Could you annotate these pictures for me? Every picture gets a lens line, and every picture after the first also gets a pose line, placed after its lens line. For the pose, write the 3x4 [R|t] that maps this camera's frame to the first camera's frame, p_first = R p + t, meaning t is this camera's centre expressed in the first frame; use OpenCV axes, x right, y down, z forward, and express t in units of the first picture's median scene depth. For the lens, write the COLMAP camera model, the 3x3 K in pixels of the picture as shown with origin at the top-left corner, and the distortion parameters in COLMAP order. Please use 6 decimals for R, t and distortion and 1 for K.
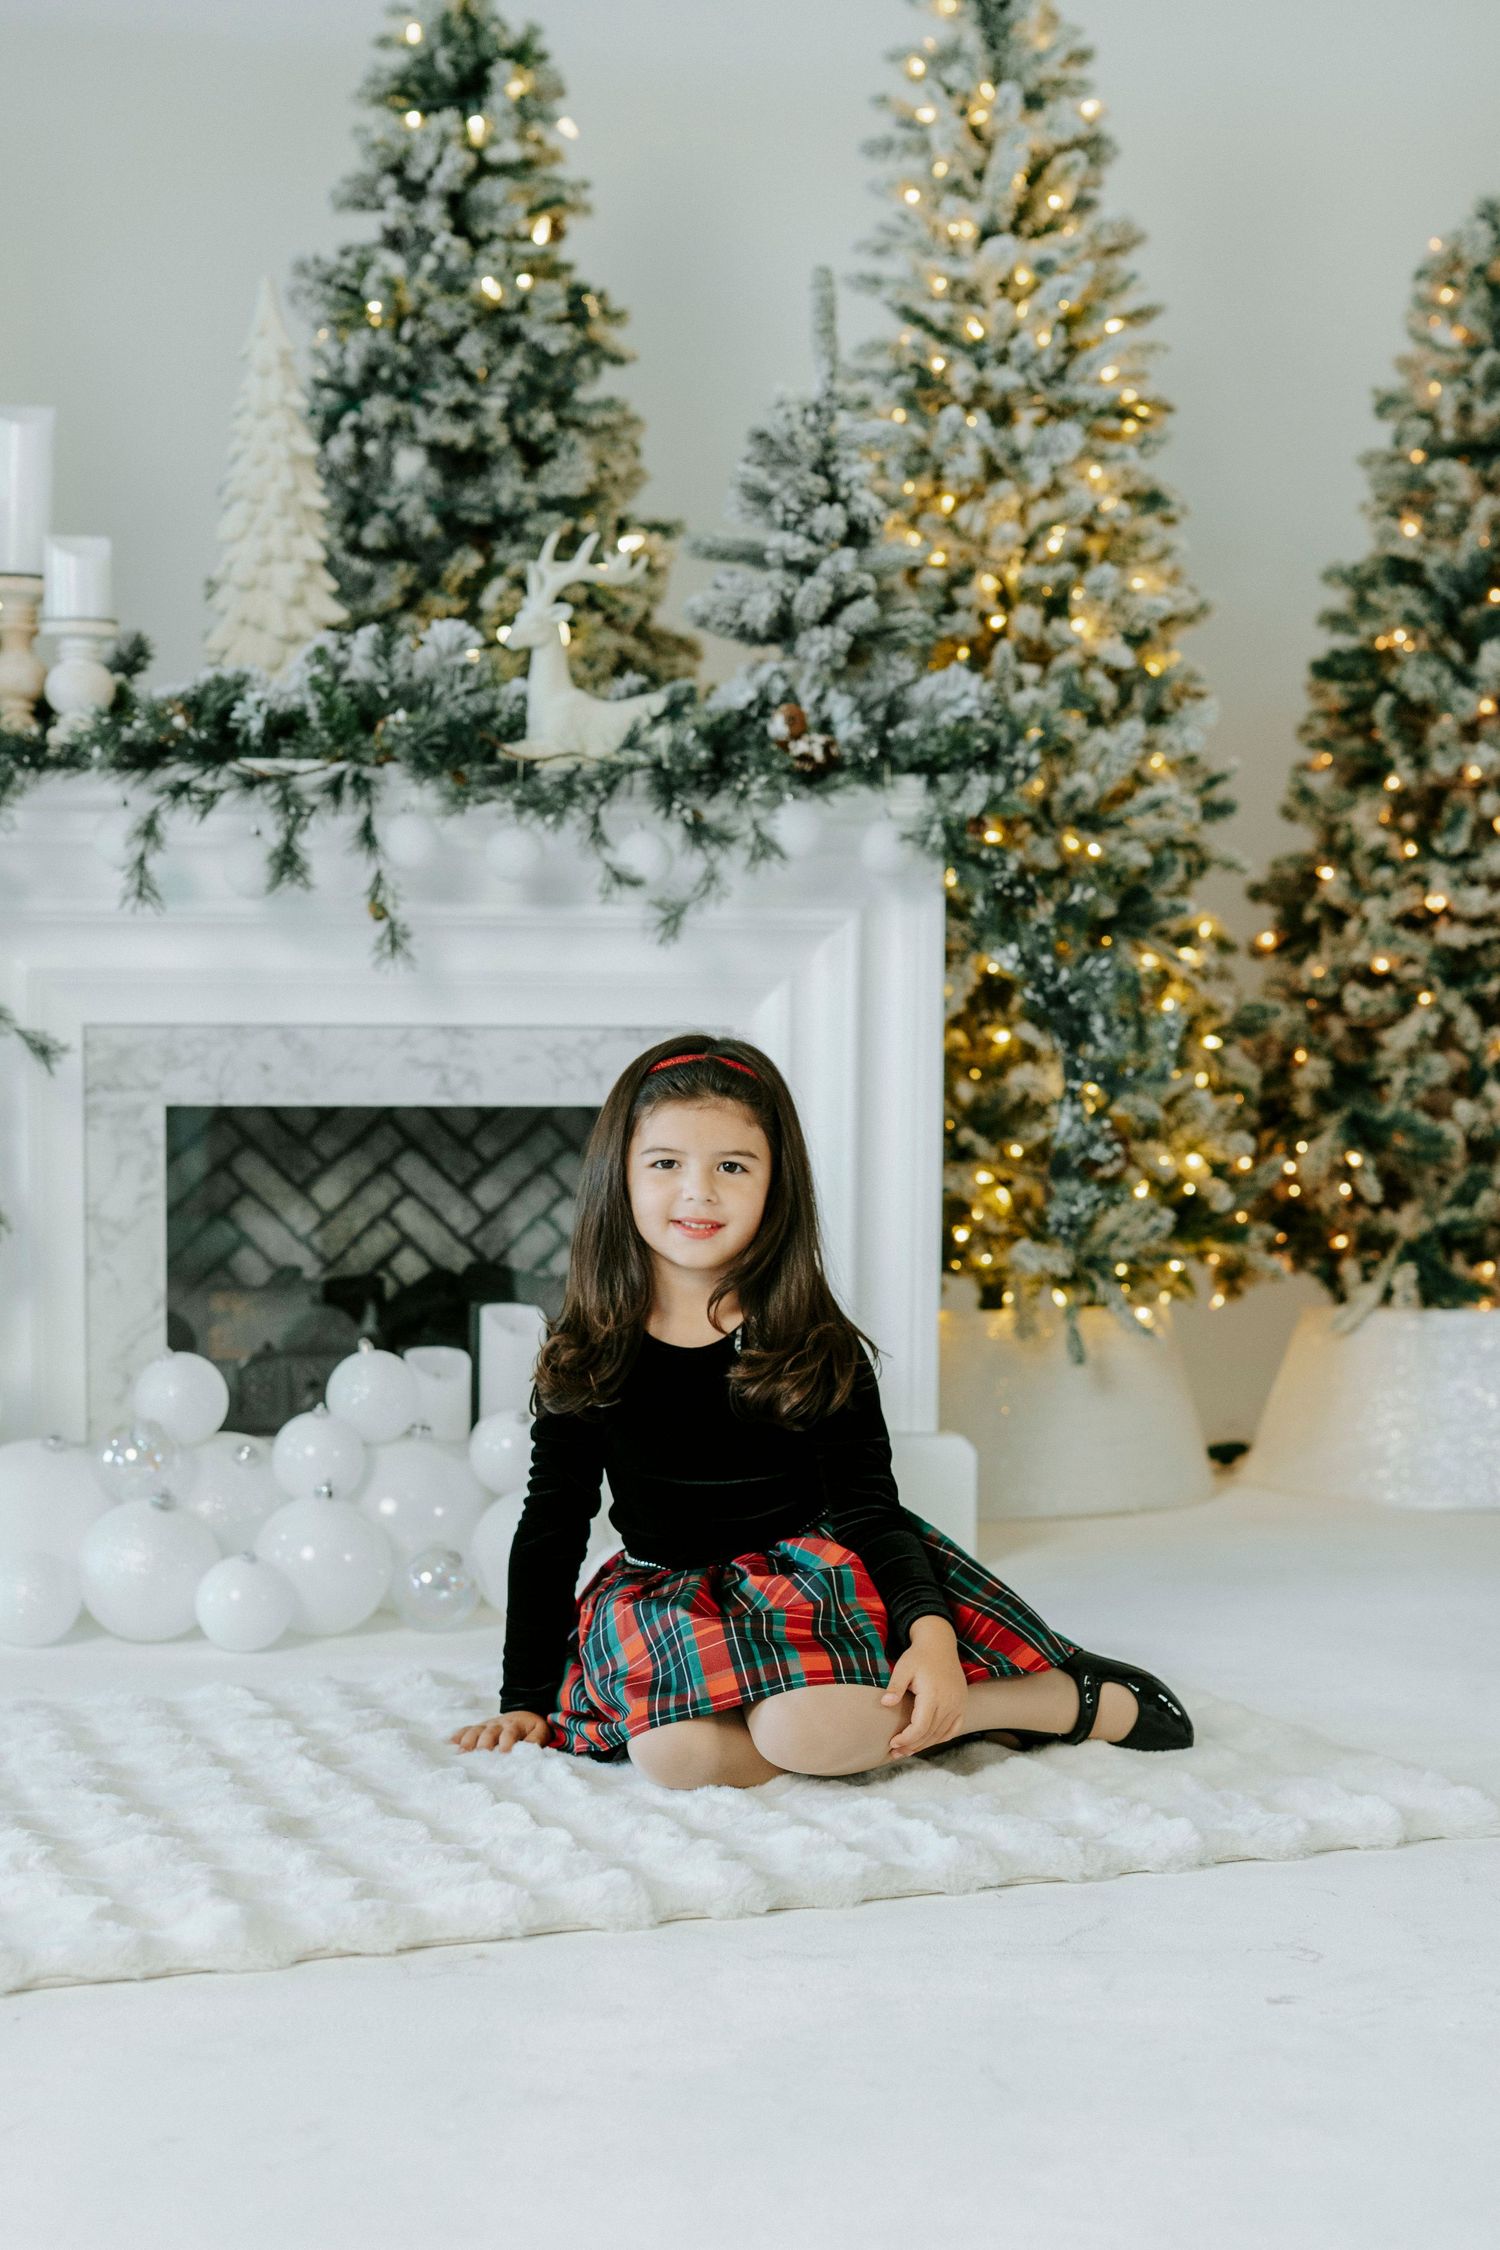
lens RADIAL K [[3416.1, 0, 779.7], [0, 3416.1, 1213.0], [0, 0, 1]] dist [0.012958, -0.007448]
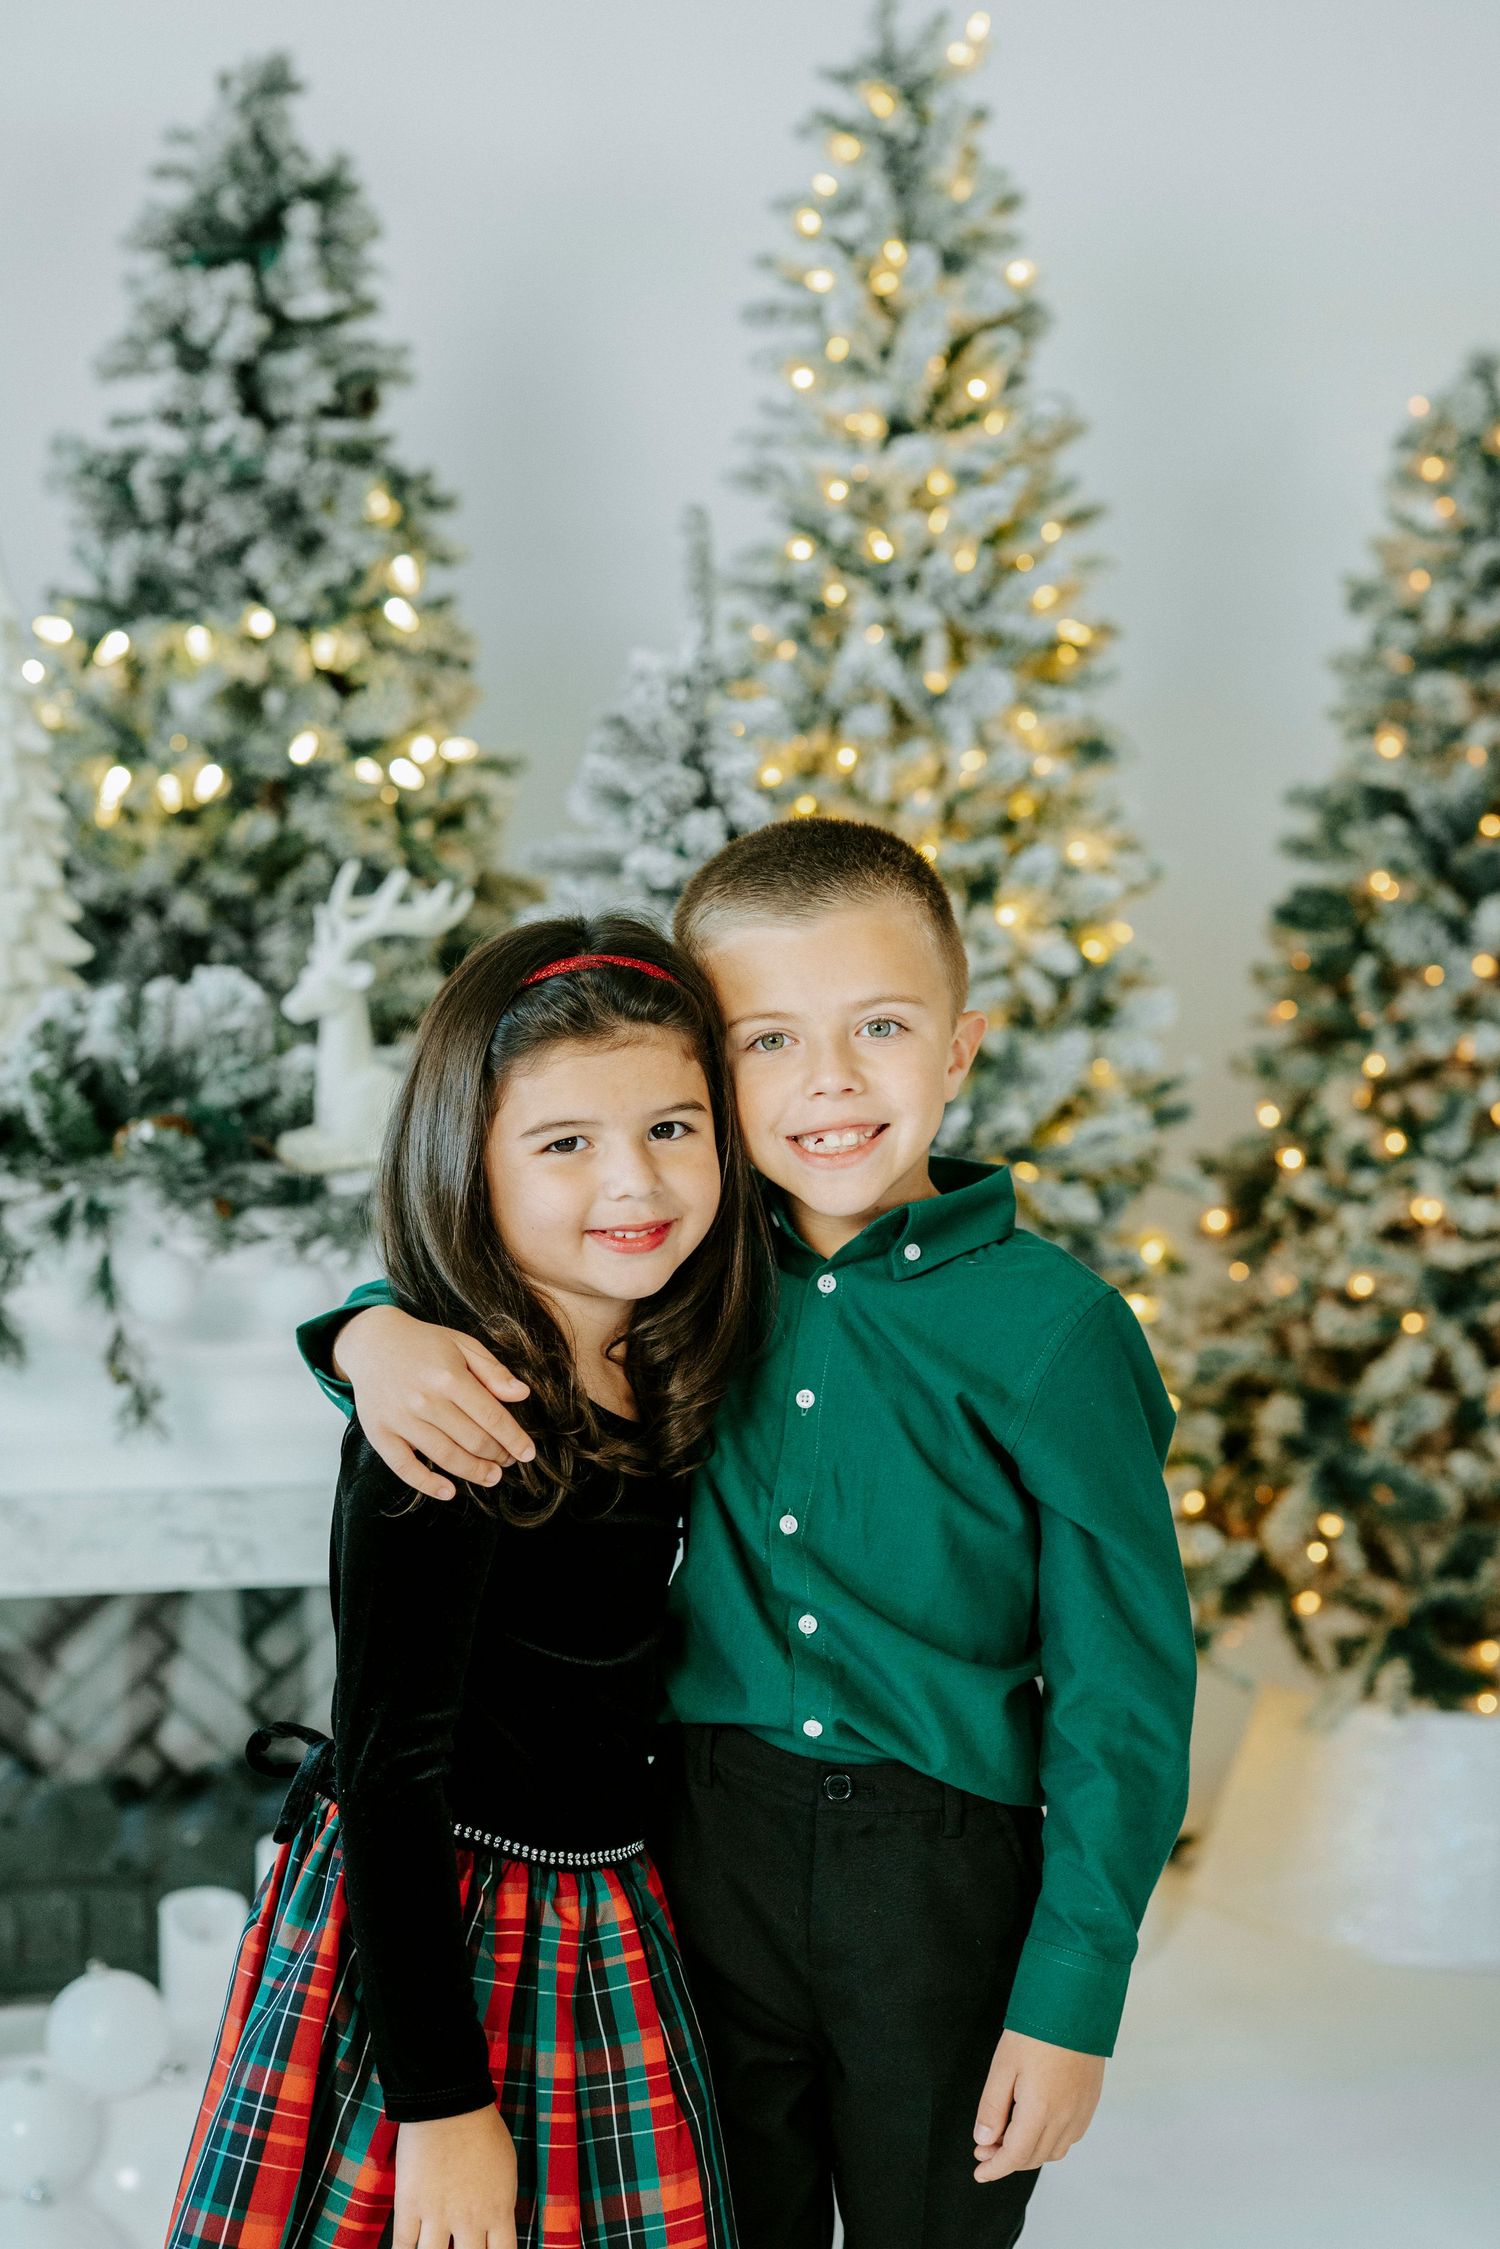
lens RADIAL K [[3195.5, 0, 712.0], [0, 3195.5, 1084.0], [0, 0, 1]] dist [0.008428, -0.007510]
pose [[0.999776, 0.000001, 0.021166, 0.000848], [-0.000267, 0.999921, 0.012531, -0.139928], [-0.021164, -0.012534, 0.999697, 0.237142]]
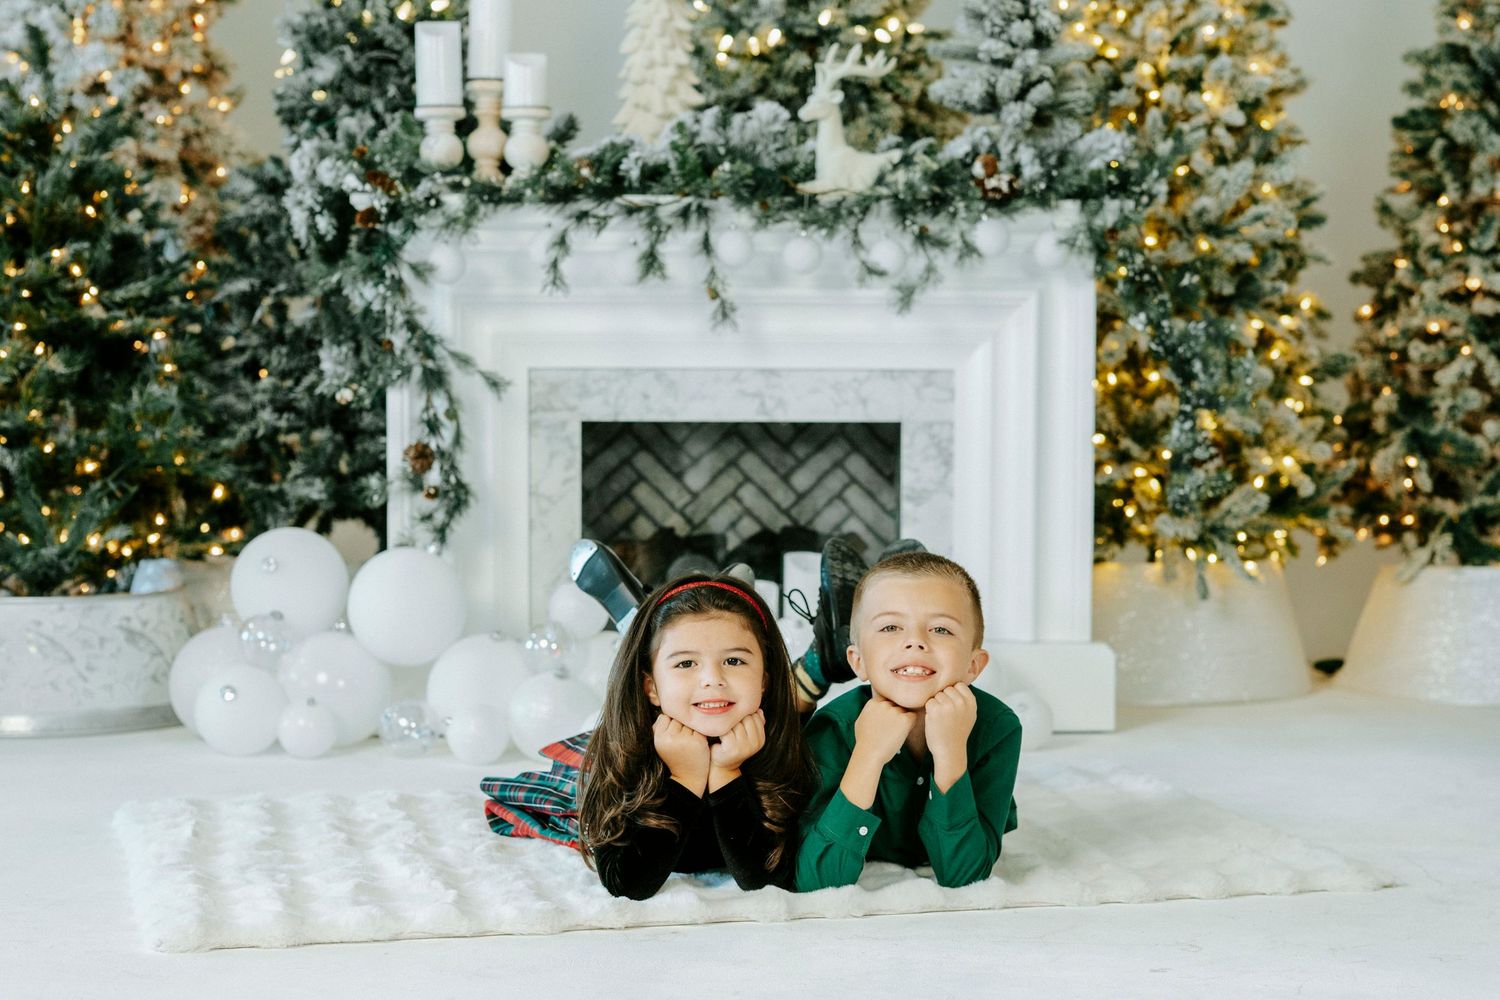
lens RADIAL K [[2543.1, 0, 839.9], [0, 2543.1, 500.2], [0, 0, 1]] dist [0.011261, -0.033611]
pose [[0.989388, 0.004885, -0.145212, 0.089802], [-0.006230, 0.999942, -0.008806, 0.011959], [0.145161, 0.009617, 0.989361, -0.101964]]
